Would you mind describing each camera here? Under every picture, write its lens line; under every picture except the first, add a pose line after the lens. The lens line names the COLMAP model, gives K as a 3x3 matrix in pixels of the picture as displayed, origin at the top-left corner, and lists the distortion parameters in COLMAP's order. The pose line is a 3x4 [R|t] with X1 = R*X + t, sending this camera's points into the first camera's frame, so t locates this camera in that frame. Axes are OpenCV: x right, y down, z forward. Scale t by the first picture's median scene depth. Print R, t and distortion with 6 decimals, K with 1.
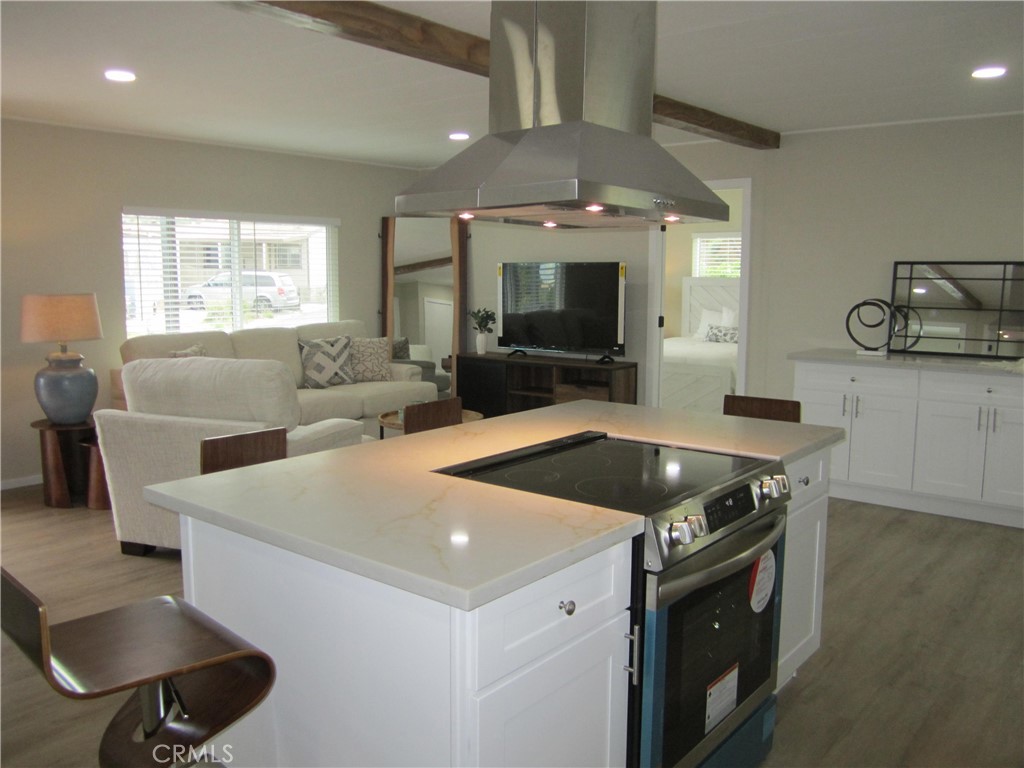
lens RADIAL K [[872.7, 0, 505.9], [0, 872.7, 384.6], [0, 0, 1]] dist [-0.036503, 0.004561]
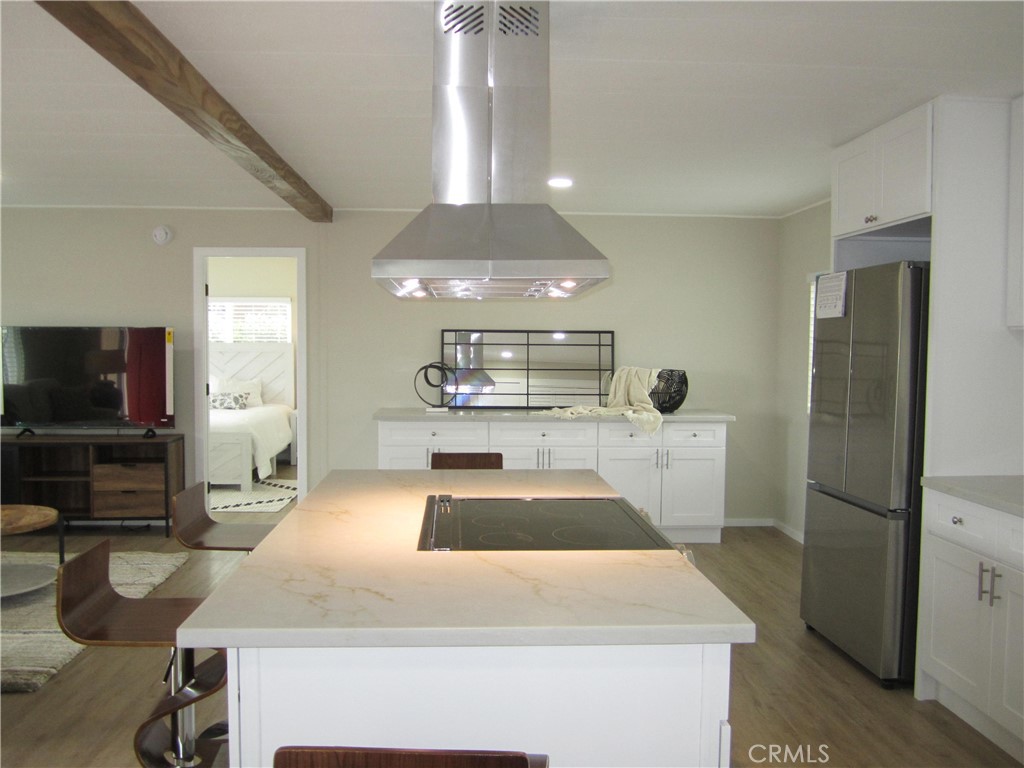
lens RADIAL K [[872.7, 0, 505.9], [0, 872.7, 384.6], [0, 0, 1]] dist [-0.036503, 0.004561]
pose [[0.743302, -0.031618, 0.668208, -0.220878], [0.080464, 0.995856, -0.042386, -0.011071], [-0.664099, 0.085272, 0.742766, 0.076180]]
